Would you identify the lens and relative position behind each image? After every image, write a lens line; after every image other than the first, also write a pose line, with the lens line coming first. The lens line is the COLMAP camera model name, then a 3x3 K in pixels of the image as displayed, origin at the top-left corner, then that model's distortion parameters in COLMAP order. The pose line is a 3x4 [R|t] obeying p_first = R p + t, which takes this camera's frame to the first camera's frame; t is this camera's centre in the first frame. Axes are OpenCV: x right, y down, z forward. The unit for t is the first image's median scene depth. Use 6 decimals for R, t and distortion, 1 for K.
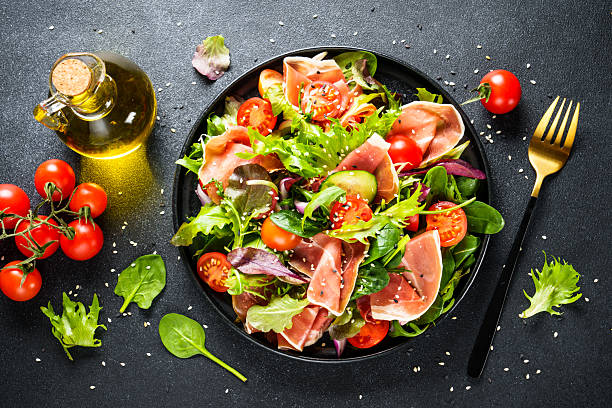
lens RADIAL K [[1198.9, 0, 310.2], [0, 1198.9, 205.2], [0, 0, 1]] dist [0.032915, 0.000000]
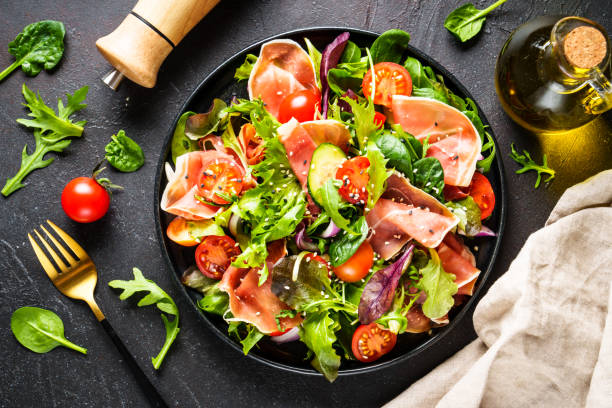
lens RADIAL K [[1198.9, 0, 304.0], [0, 1198.9, 202.4], [0, 0, 1]] dist [0.032915, 0.000000]
pose [[0.249890, -0.961090, 0.117735, -0.098251], [0.959750, 0.261951, 0.101299, -0.115486], [-0.128198, 0.087683, 0.987865, 0.101999]]
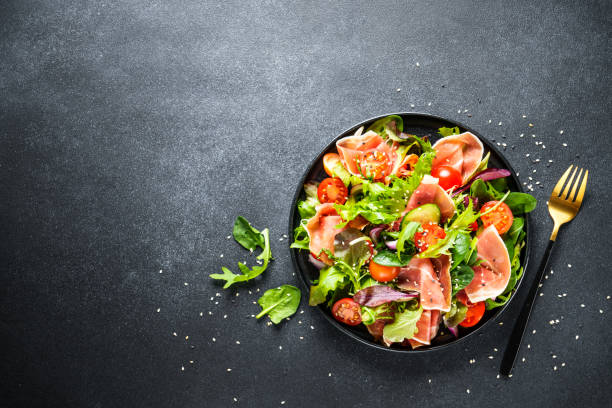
lens RADIAL K [[1198.9, 0, 308.9], [0, 1198.9, 205.0], [0, 0, 1]] dist [0.032915, 0.000000]
pose [[0.931001, -0.363661, 0.031416, -0.118601], [0.361766, 0.930748, 0.053224, -0.143691], [-0.048596, -0.038187, 0.998088, -0.326710]]
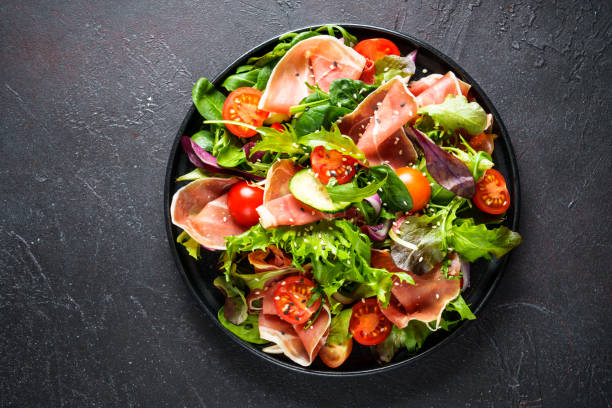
lens RADIAL K [[1198.9, 0, 308.0], [0, 1198.9, 202.6], [0, 0, 1]] dist [0.032915, 0.000000]
pose [[-0.871607, -0.477853, 0.109354, -0.061247], [0.490182, -0.847437, 0.203892, -0.205698], [-0.004760, 0.231317, 0.972867, 0.124214]]
